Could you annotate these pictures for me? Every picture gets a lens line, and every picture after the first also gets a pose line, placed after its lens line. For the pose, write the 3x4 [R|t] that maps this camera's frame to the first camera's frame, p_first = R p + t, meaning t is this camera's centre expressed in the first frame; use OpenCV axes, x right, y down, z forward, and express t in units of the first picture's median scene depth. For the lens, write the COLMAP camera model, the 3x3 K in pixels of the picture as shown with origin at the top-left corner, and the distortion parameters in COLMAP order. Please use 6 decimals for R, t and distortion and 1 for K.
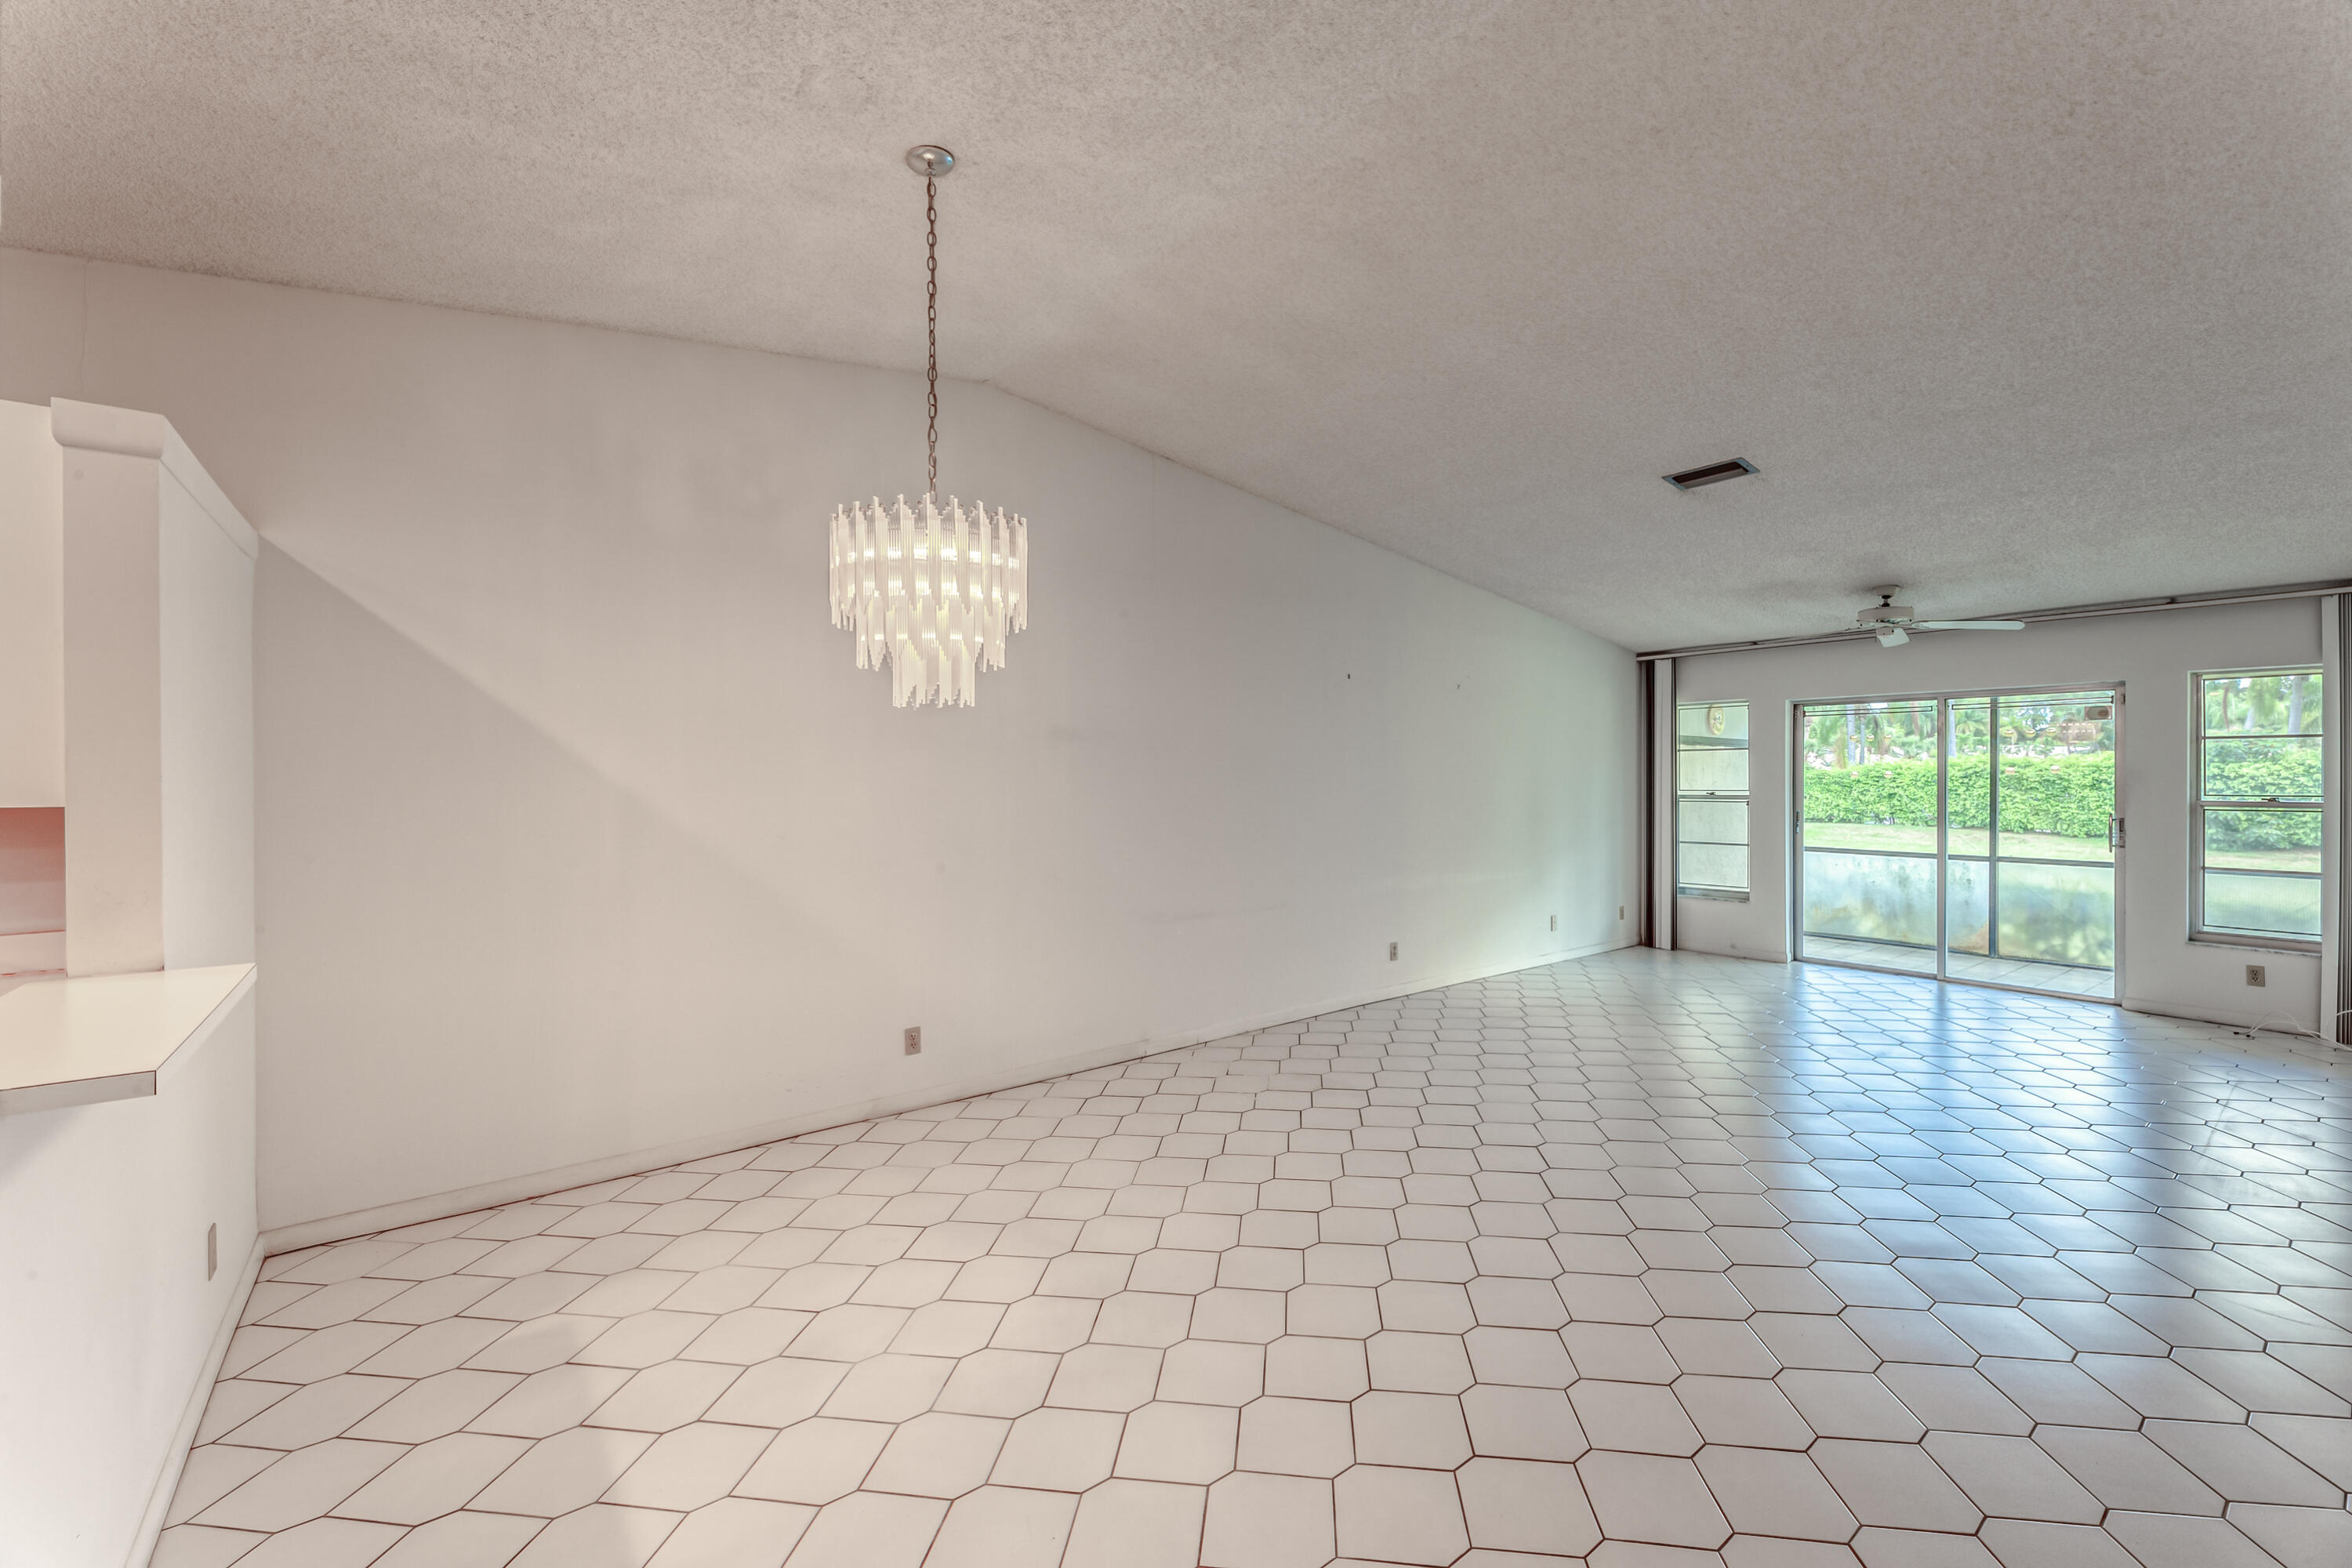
lens RADIAL K [[948.1, 0, 1172.6], [0, 948.1, 780.5], [0, 0, 1]] dist [-0.000772, -0.000531]
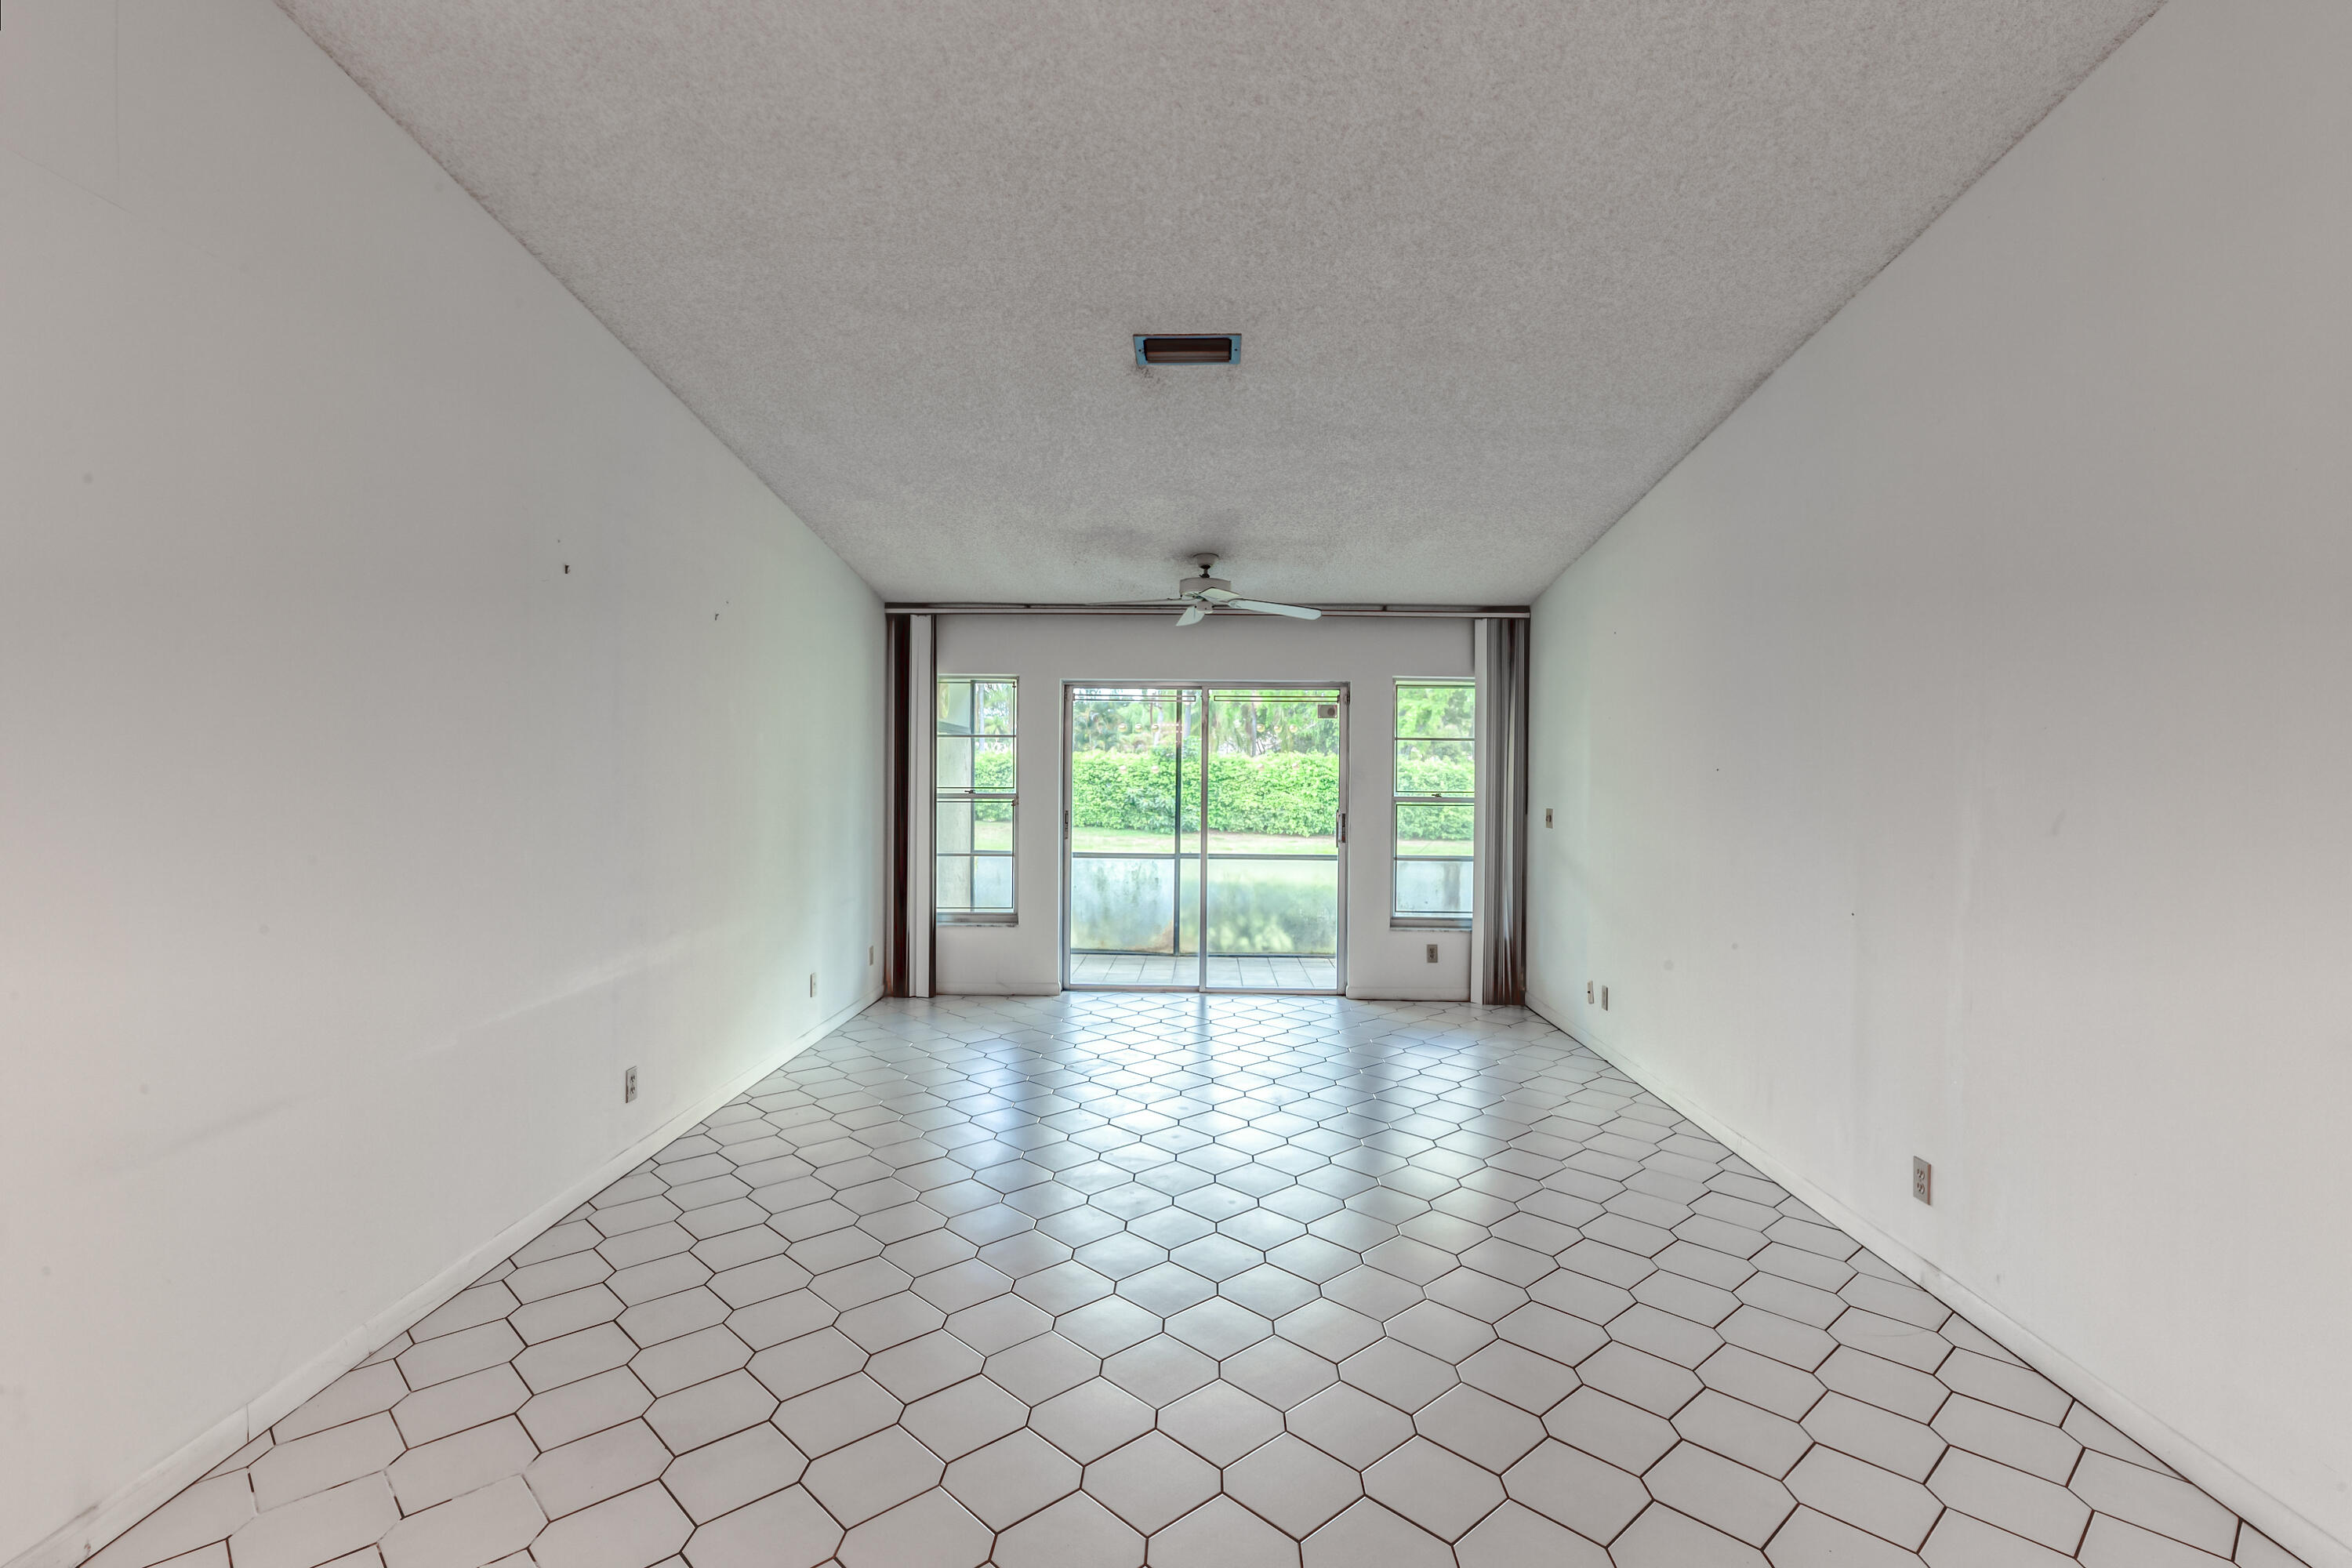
lens RADIAL K [[1147.5, 0, 1182.9], [0, 1147.5, 778.8], [0, 0, 1]] dist [-0.000916, -0.000477]
pose [[0.627290, 0.002894, 0.778780, -0.068883], [-0.006973, 0.999974, 0.001901, 0.000252], [-0.778754, -0.006622, 0.627294, 0.281681]]
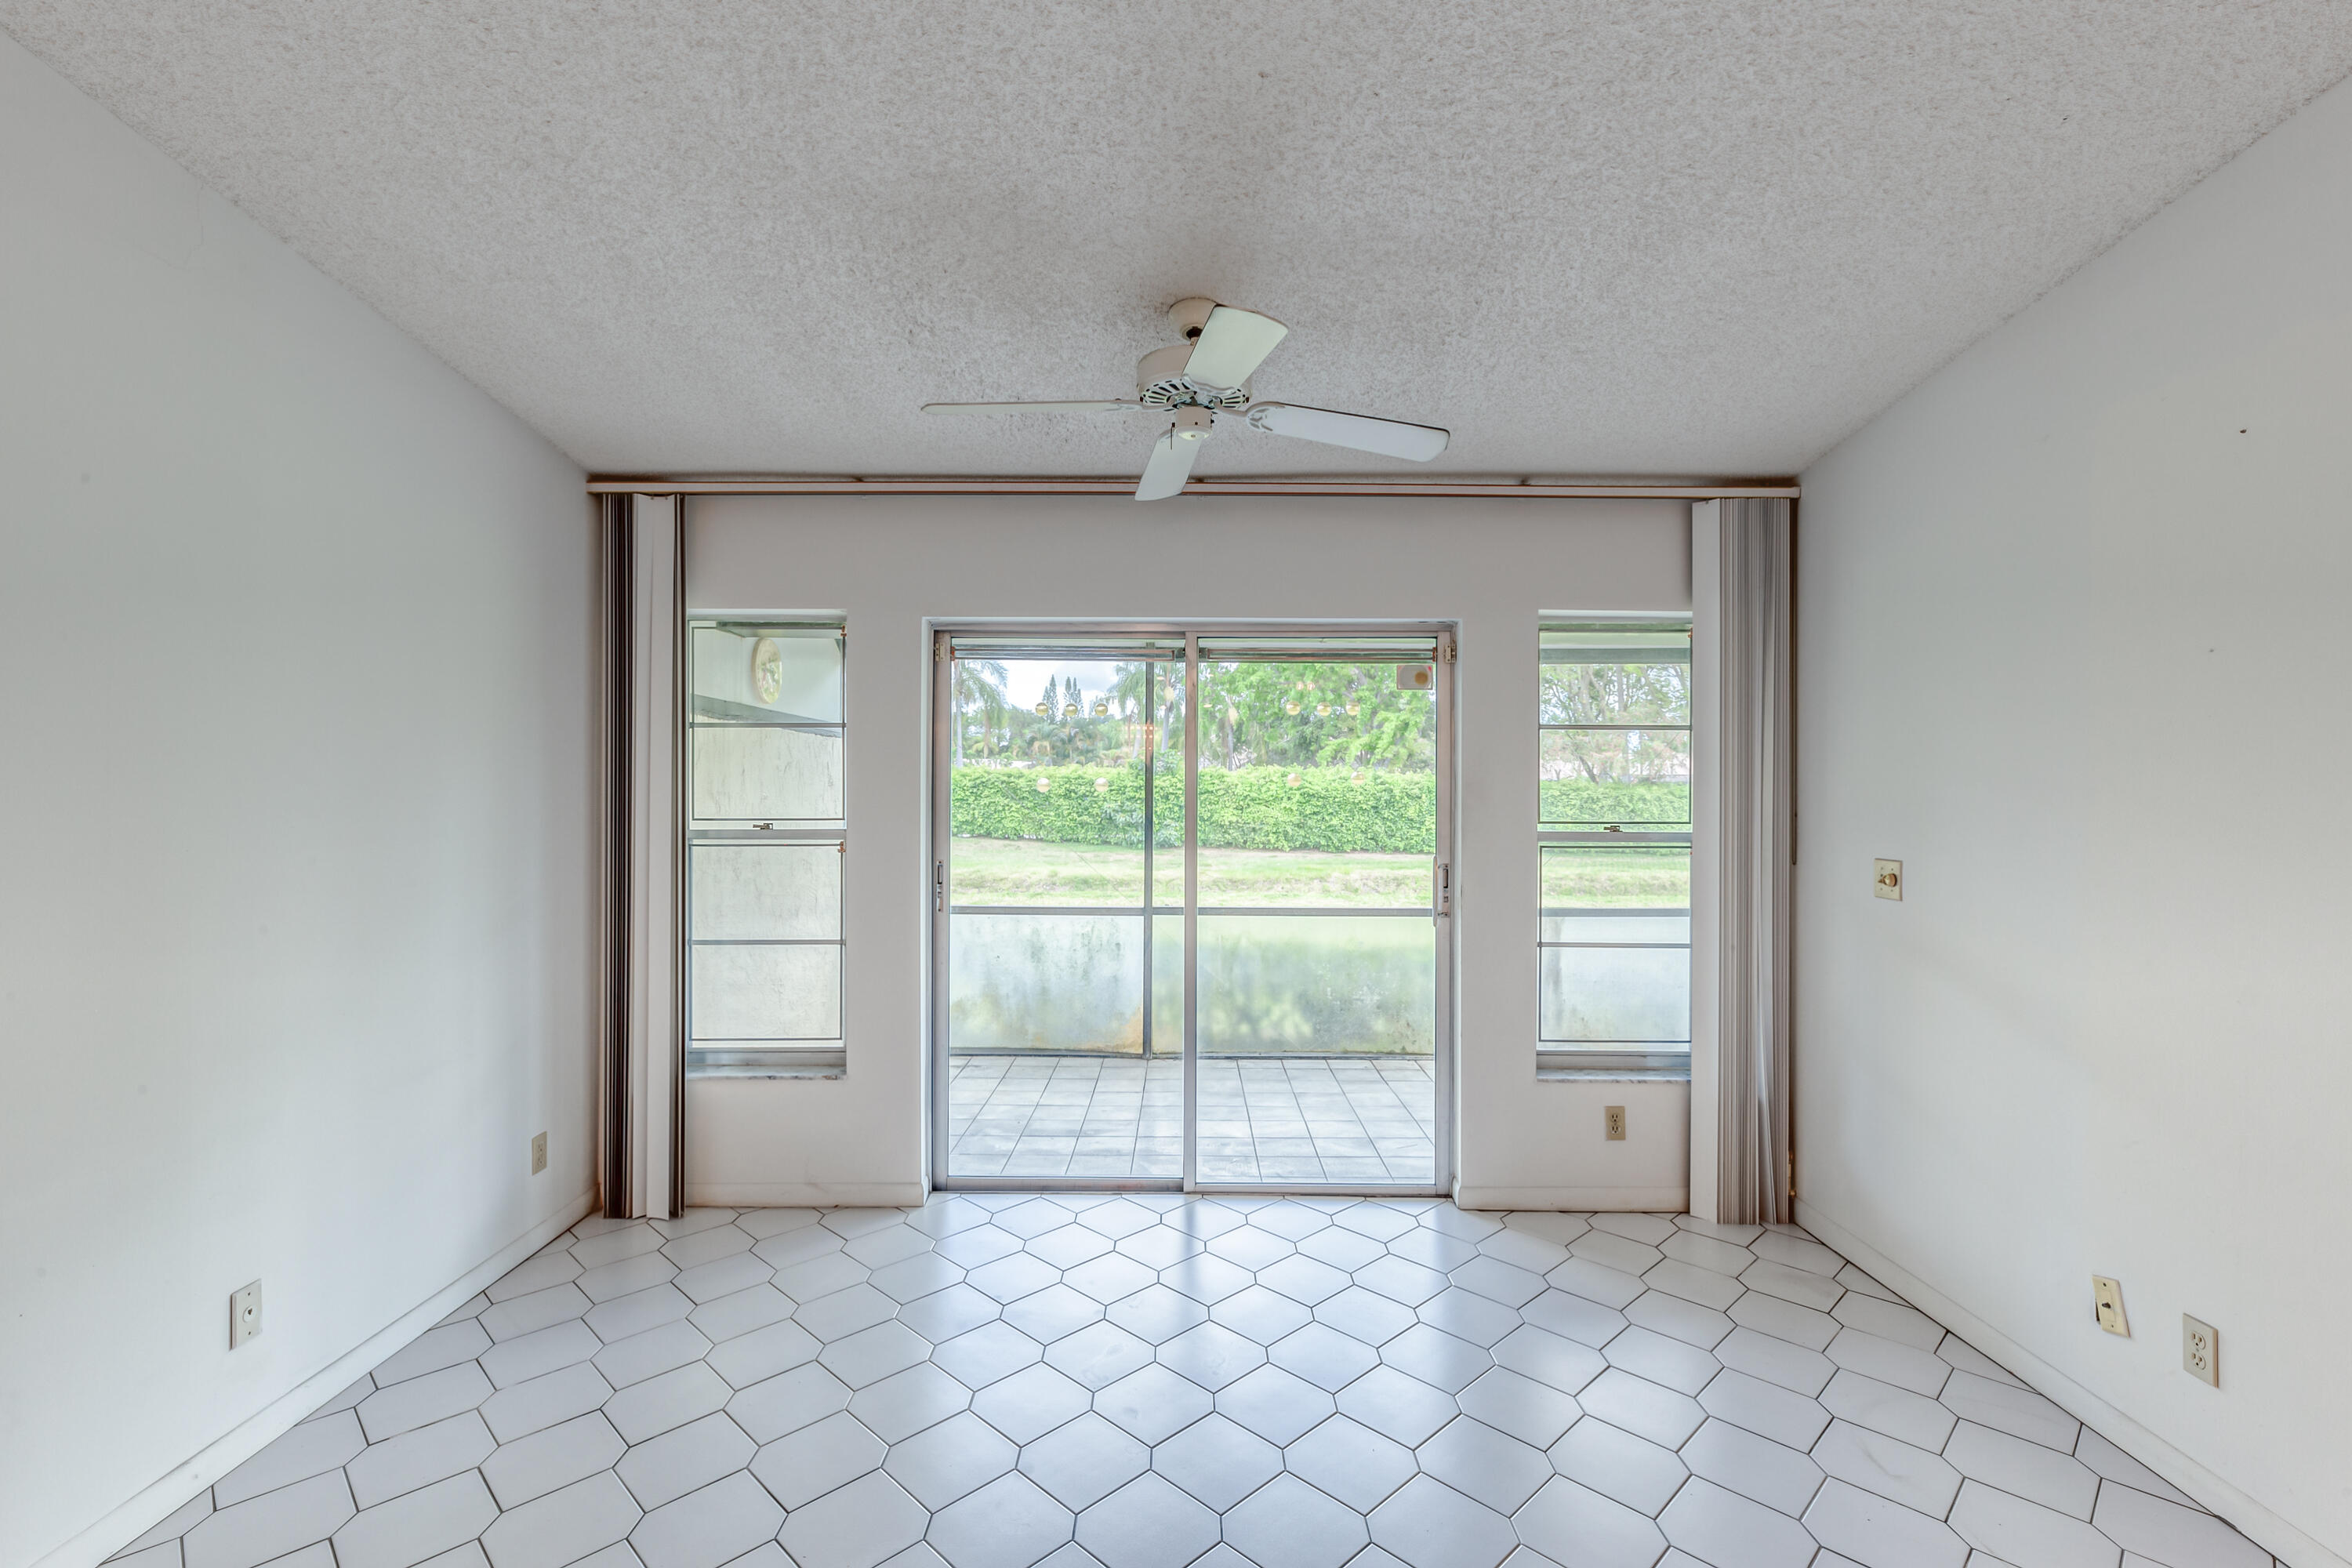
lens RADIAL K [[1073.1, 0, 1172.4], [0, 1073.1, 783.2], [0, 0, 1]] dist [0.002387, 0.000091]
pose [[0.619550, 0.005883, 0.784935, 0.320389], [-0.001472, 0.999979, -0.006333, -0.003201], [-0.784956, 0.002768, 0.619546, 0.588744]]
